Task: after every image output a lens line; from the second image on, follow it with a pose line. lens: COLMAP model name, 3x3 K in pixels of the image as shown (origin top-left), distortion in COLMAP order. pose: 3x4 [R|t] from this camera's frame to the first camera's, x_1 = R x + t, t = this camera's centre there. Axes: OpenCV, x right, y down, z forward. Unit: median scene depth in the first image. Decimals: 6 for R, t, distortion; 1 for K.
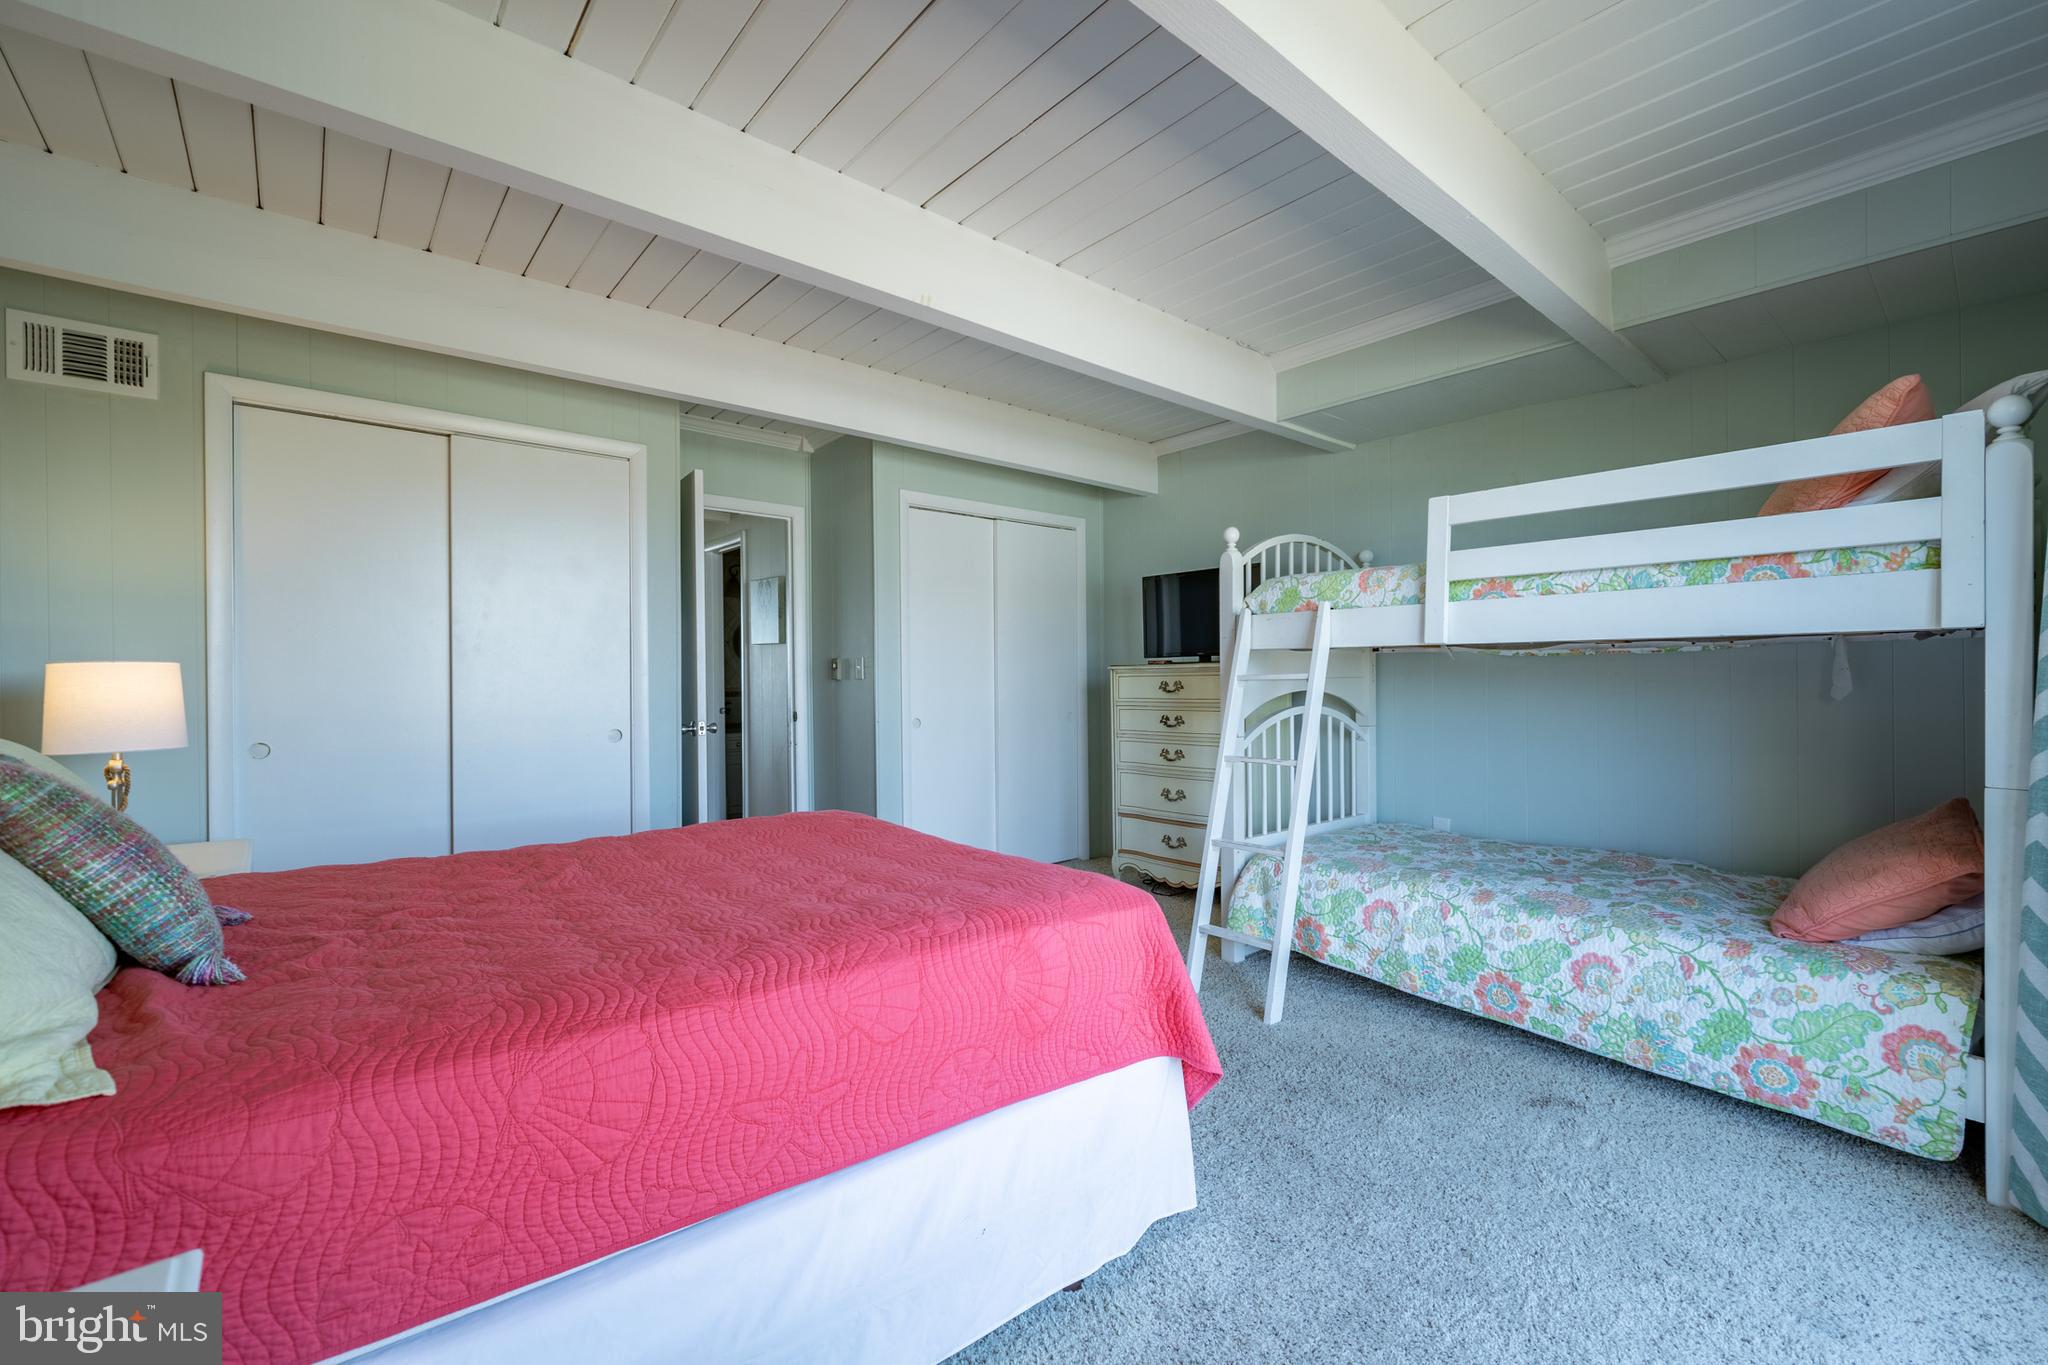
lens RADIAL K [[844.9, 0, 1022.0], [0, 844.9, 683.5], [0, 0, 1]] dist [-0.002441, 0.000494]
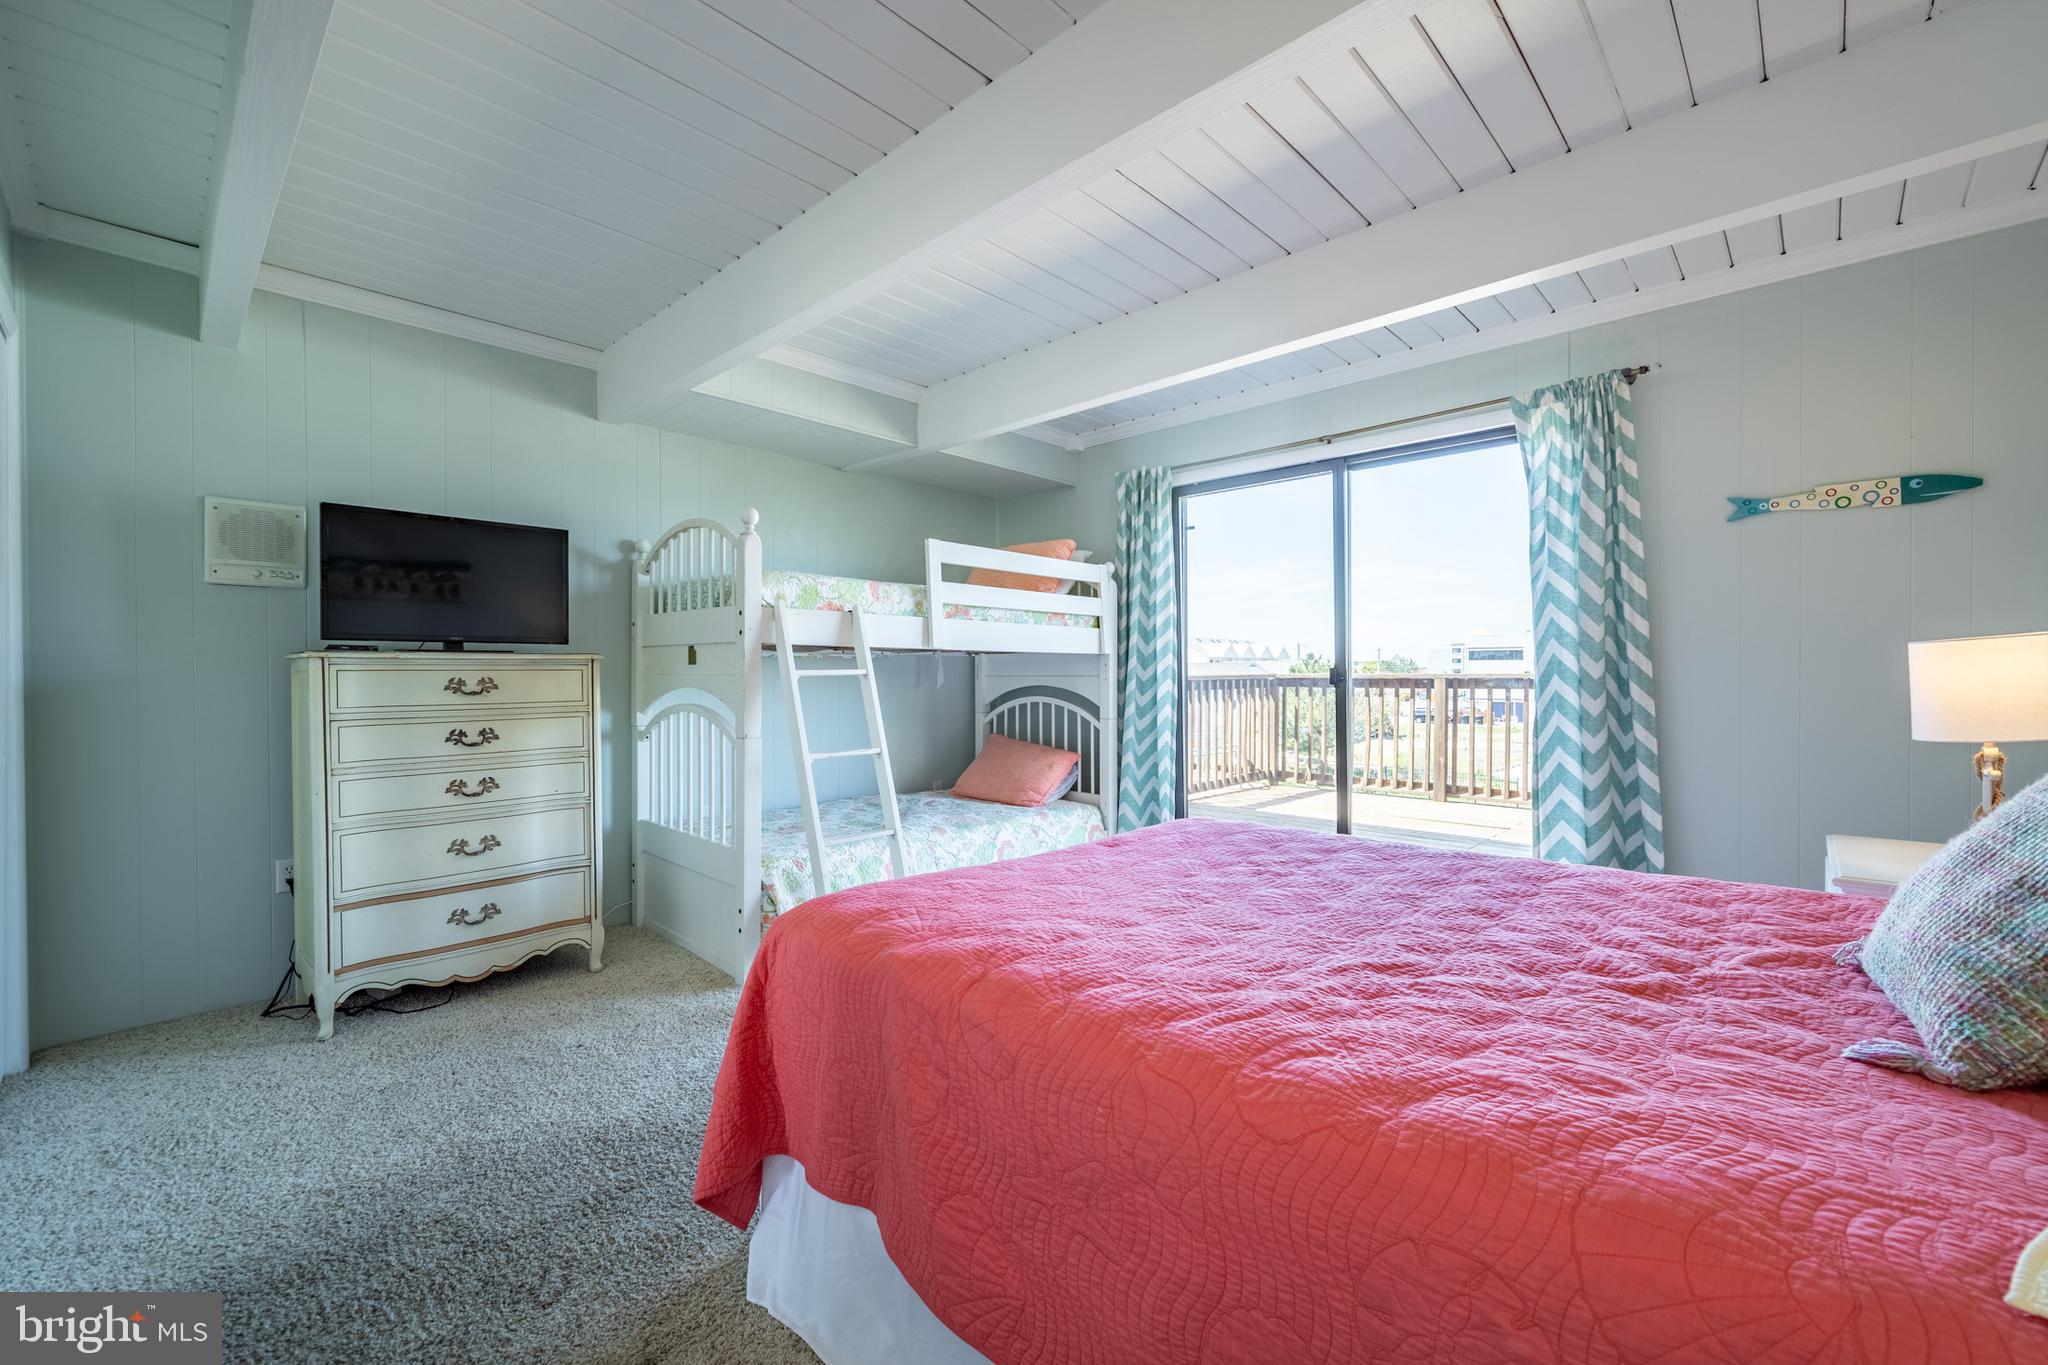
lens RADIAL K [[844.9, 0, 1026.3], [0, 844.9, 673.3], [0, 0, 1]] dist [-0.002441, 0.000494]
pose [[-0.103349, 0.003482, 0.994639, -0.804574], [0.006352, 0.999976, -0.002841, -0.002913], [-0.994625, 0.006024, -0.103369, 0.932741]]
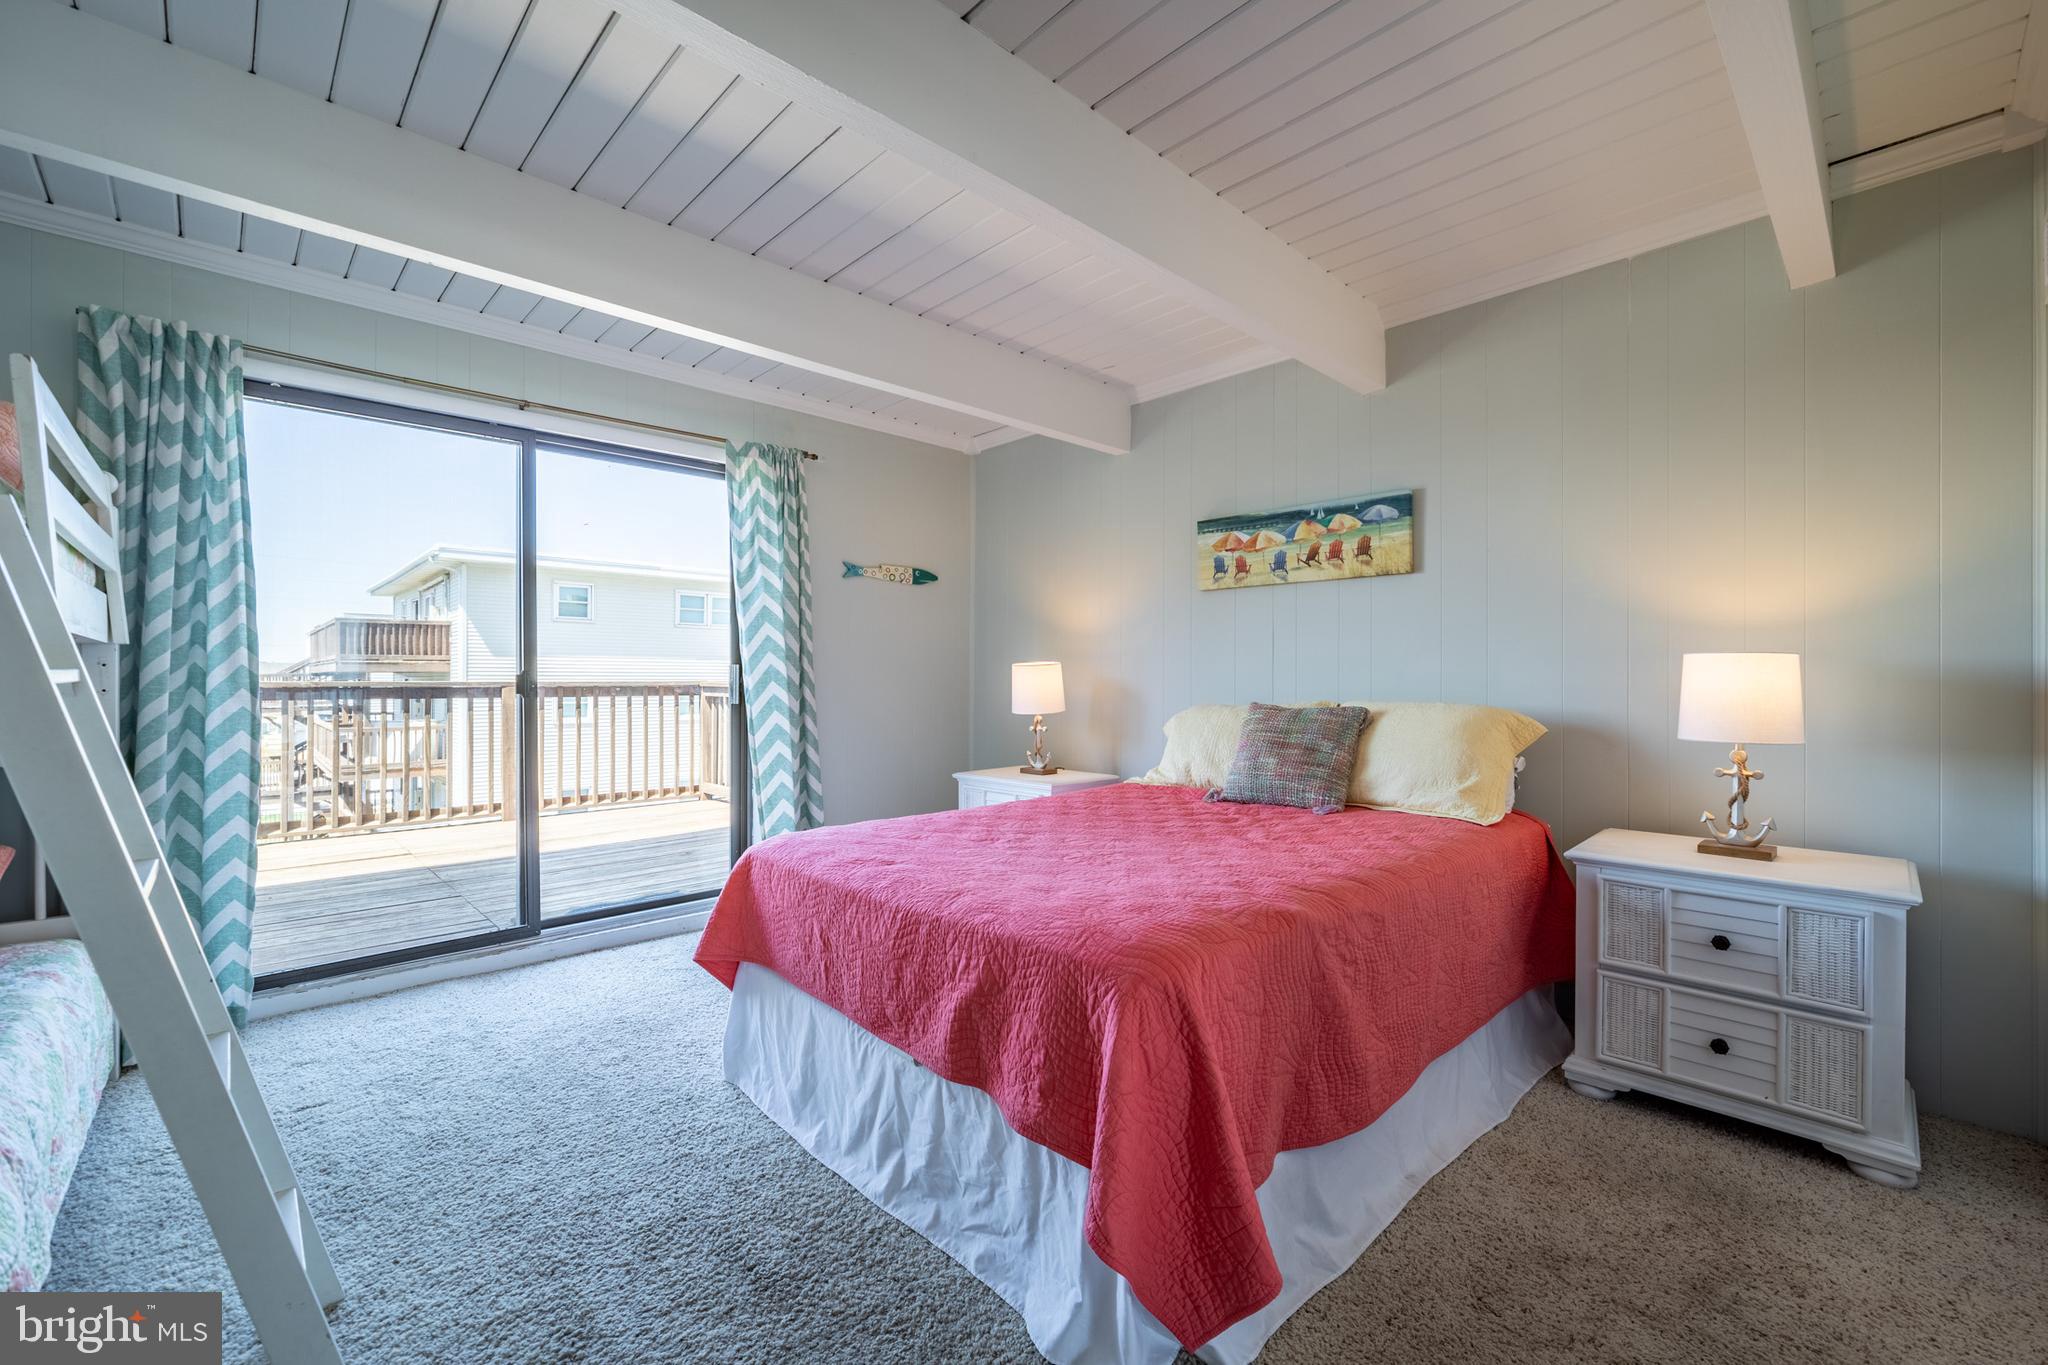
lens RADIAL K [[844.9, 0, 1026.2], [0, 844.9, 678.1], [0, 0, 1]] dist [-0.002441, 0.000494]
pose [[-0.998051, 0.005678, -0.062146, -0.121996], [0.005580, 0.999983, 0.001755, -0.005673], [0.062155, 0.001404, -0.998066, 1.494535]]
